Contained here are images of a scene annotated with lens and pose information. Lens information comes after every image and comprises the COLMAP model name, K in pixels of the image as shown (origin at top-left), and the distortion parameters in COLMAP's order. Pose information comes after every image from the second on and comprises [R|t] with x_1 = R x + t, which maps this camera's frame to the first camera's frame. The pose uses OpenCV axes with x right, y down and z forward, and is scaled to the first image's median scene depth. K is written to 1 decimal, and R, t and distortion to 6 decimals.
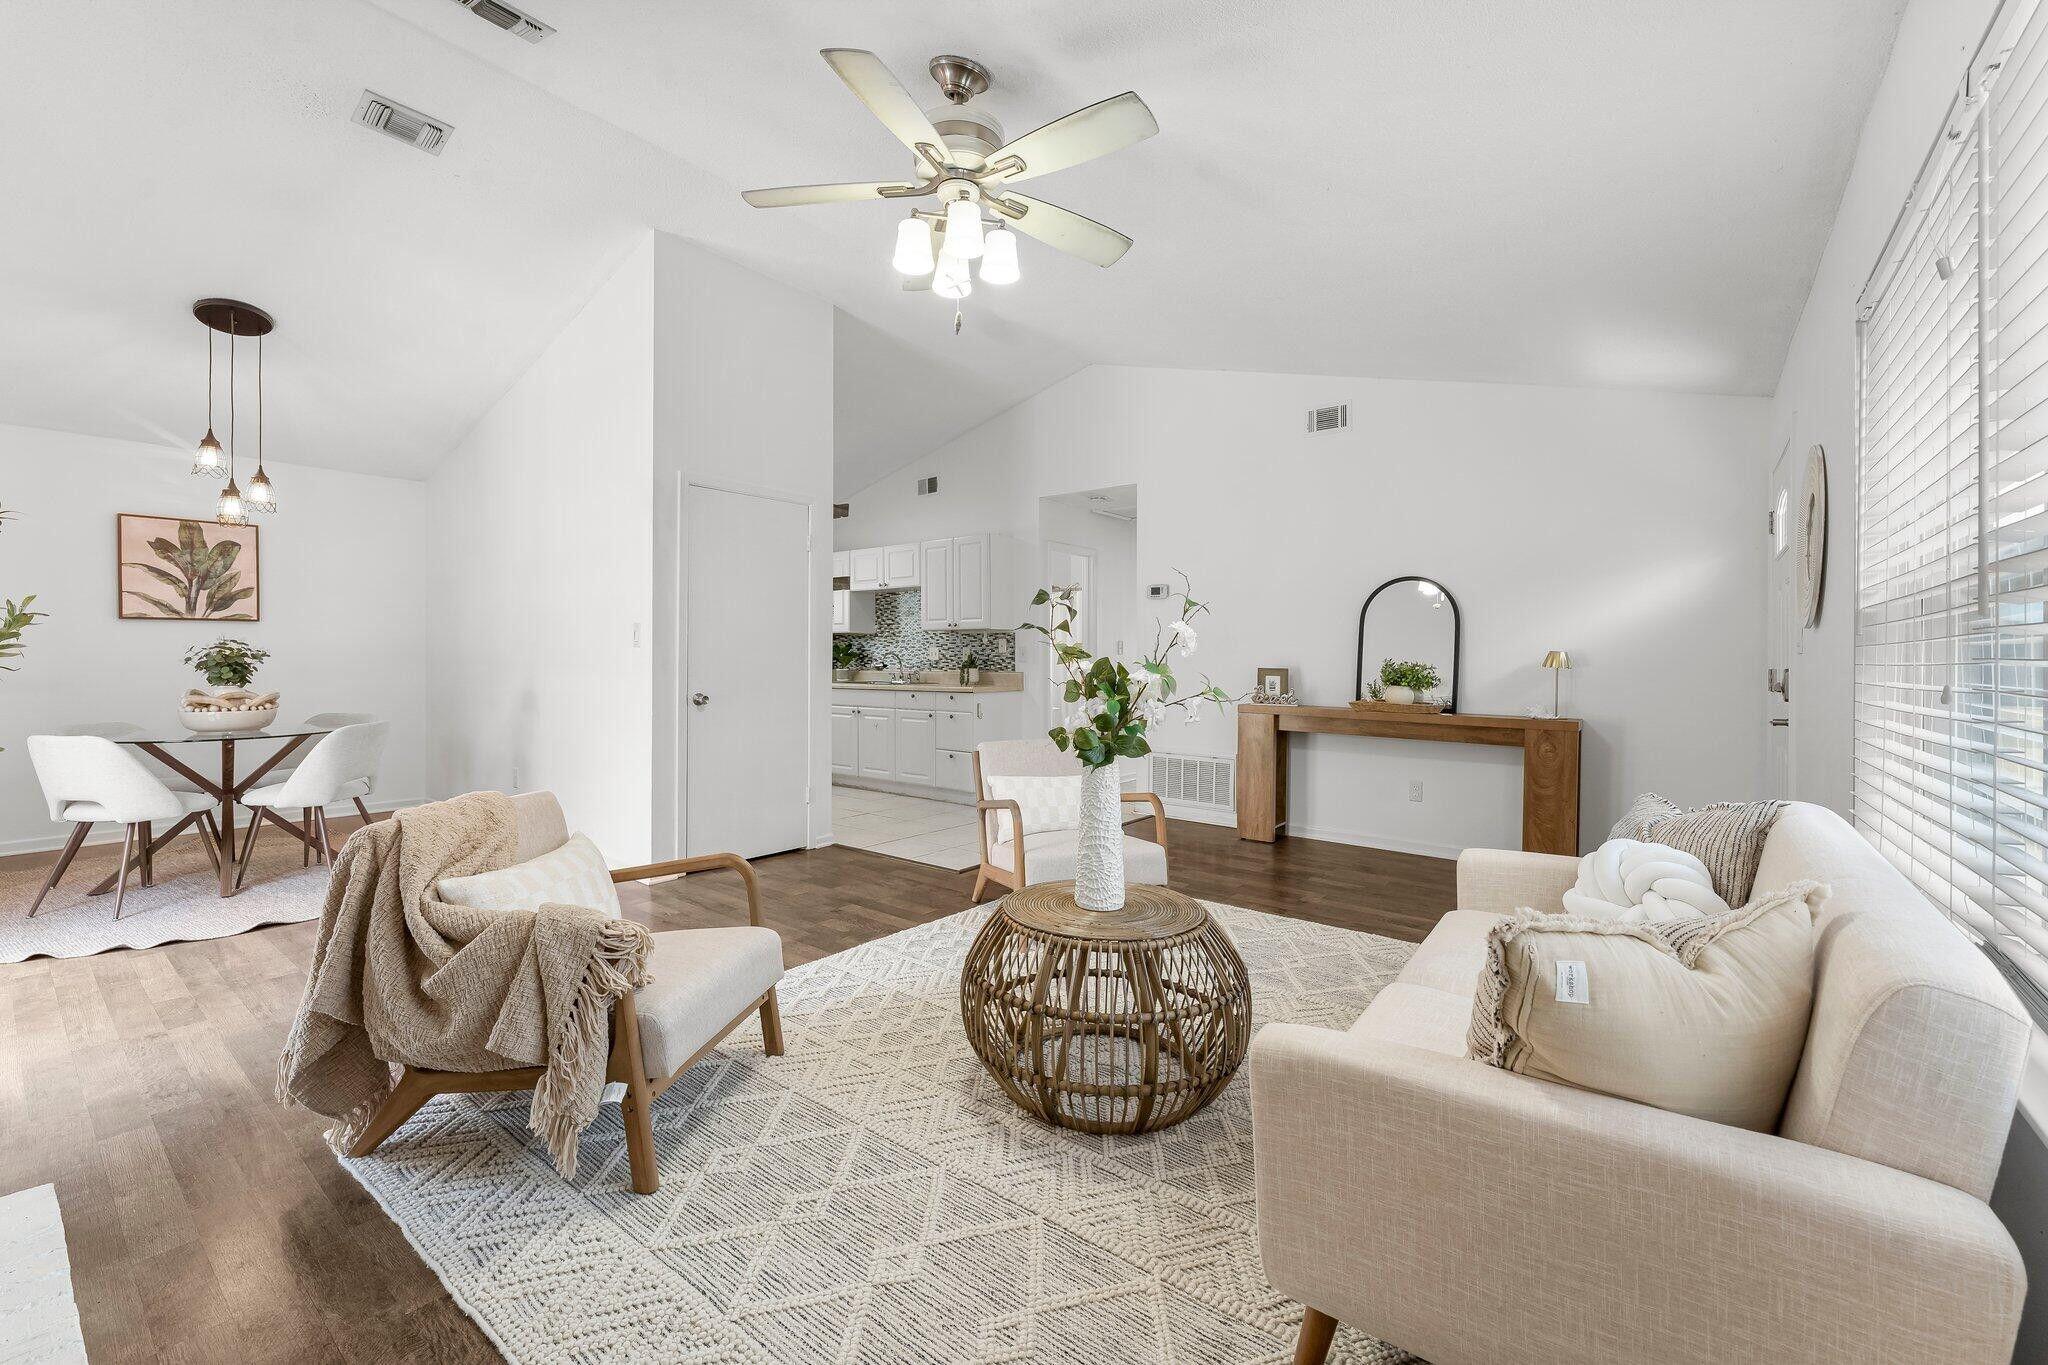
lens RADIAL K [[844.4, 0, 1017.6], [0, 844.4, 668.1], [0, 0, 1]] dist [-0.000188, -0.000029]
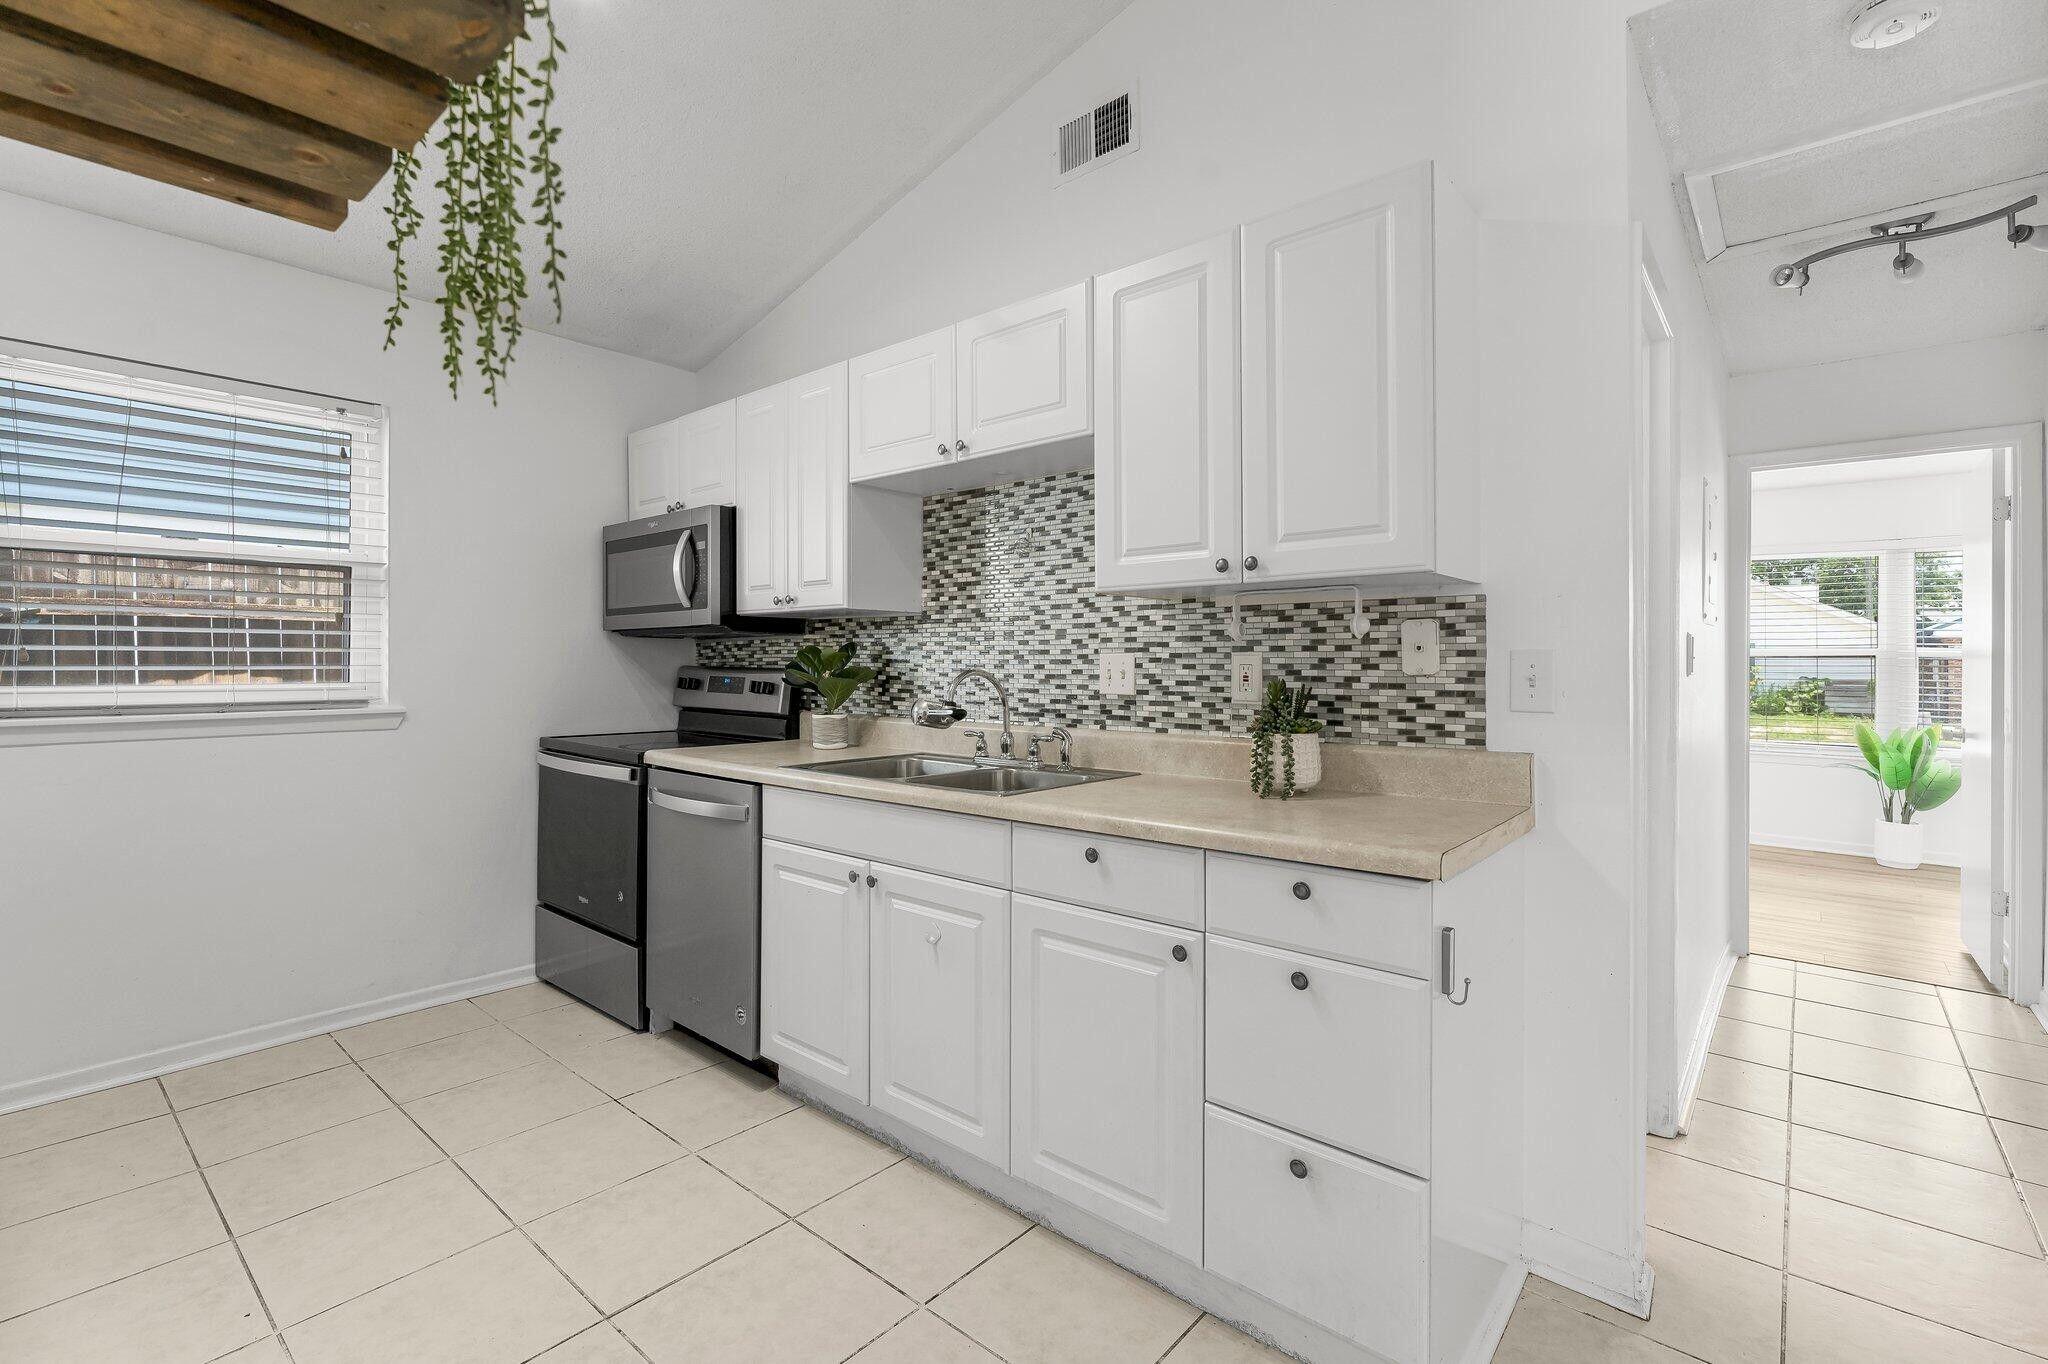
lens RADIAL K [[908.6, 0, 997.6], [0, 908.6, 647.5], [0, 0, 1]] dist [0.002948, -0.000034]
pose [[0.998310, -0.003946, -0.057982, -0.155631], [0.002440, 0.999659, -0.026011, -0.022807], [0.058065, 0.025826, 0.997979, 0.844217]]
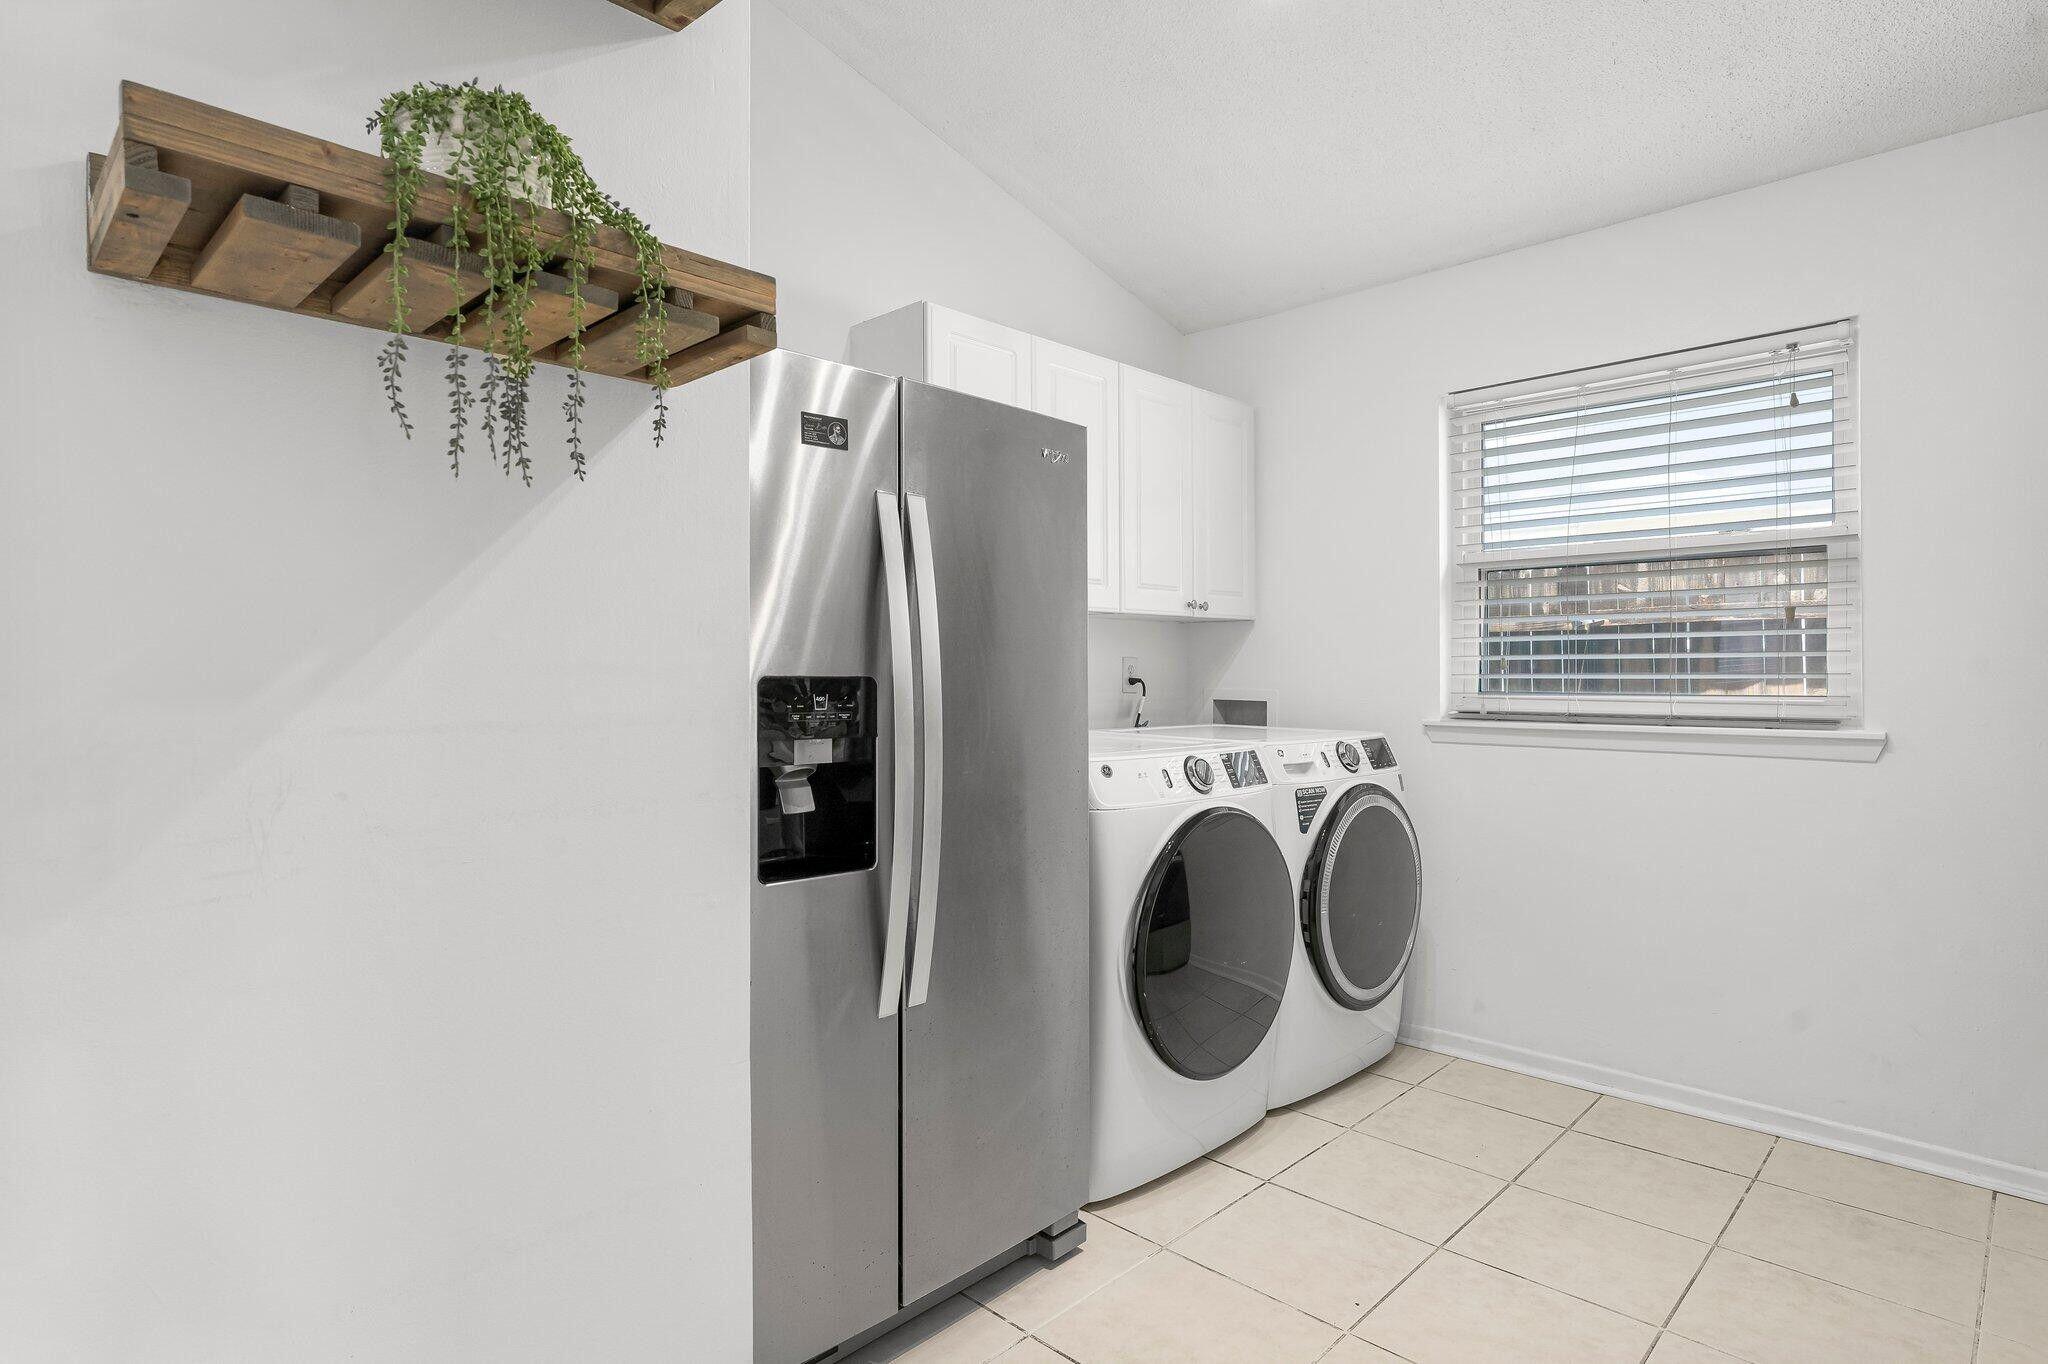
lens RADIAL K [[1080.2, 0, 1011.4], [0, 1080.2, 671.6], [0, 0, 1]] dist [-0.000772, -0.000118]
pose [[-0.108891, -0.004785, -0.994042, -0.051565], [-0.007339, 0.999965, -0.004009, -0.023369], [0.994027, 0.006859, -0.108923, 1.038539]]
